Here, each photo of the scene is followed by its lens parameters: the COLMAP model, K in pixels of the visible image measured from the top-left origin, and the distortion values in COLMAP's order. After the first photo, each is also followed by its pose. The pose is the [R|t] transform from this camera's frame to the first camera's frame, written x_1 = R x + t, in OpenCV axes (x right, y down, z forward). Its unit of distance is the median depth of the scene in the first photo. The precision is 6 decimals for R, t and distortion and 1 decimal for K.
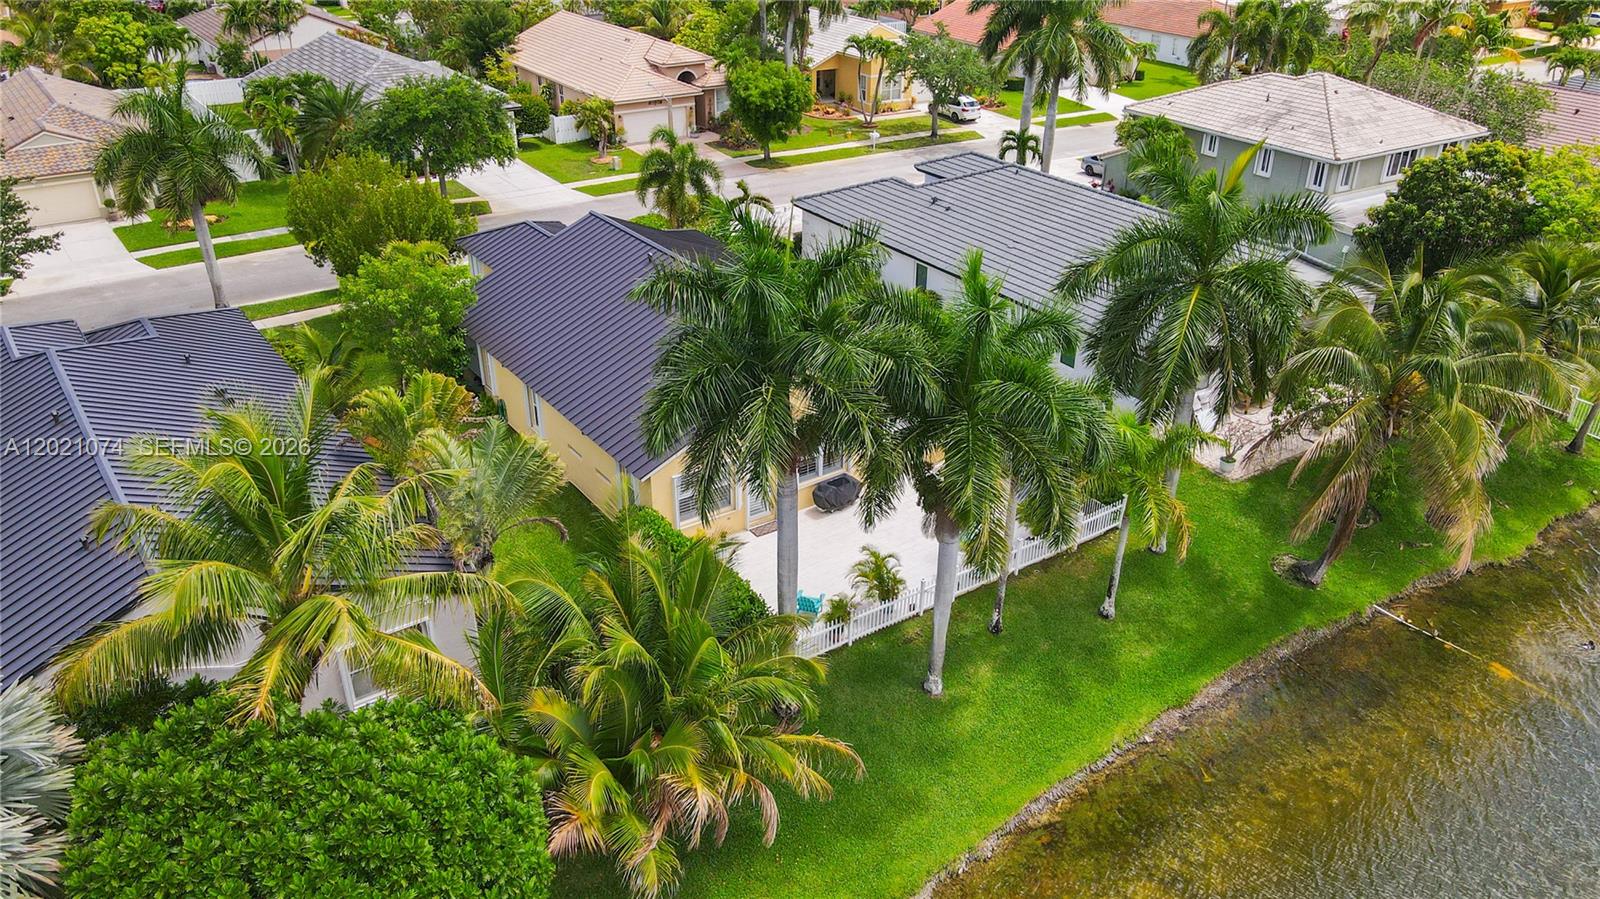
lens RADIAL K [[1181.5, 0, 800.0], [0, 1181.5, 449.5], [0, 0, 1]] dist [0.009983, 0.002287]
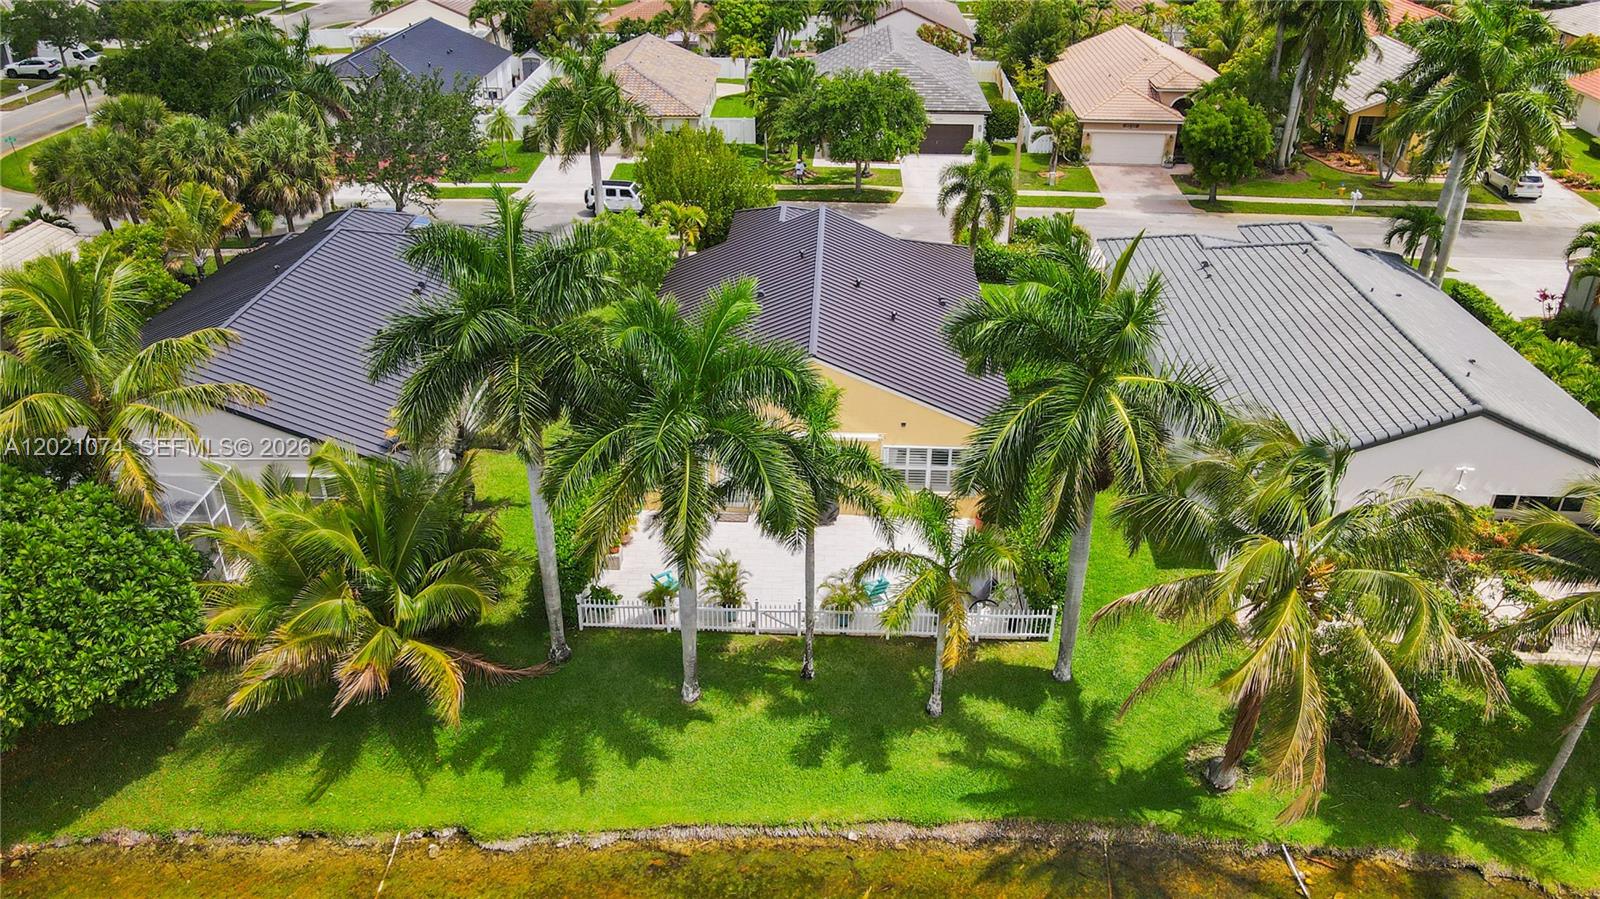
lens RADIAL K [[1181.5, 0, 800.0], [0, 1181.5, 449.5], [0, 0, 1]] dist [0.009983, 0.002287]
pose [[0.803172, 0.278323, -0.526736, 0.245497], [-0.281933, 0.956460, 0.075492, -0.037755], [0.524813, 0.087871, 0.846670, 0.064495]]
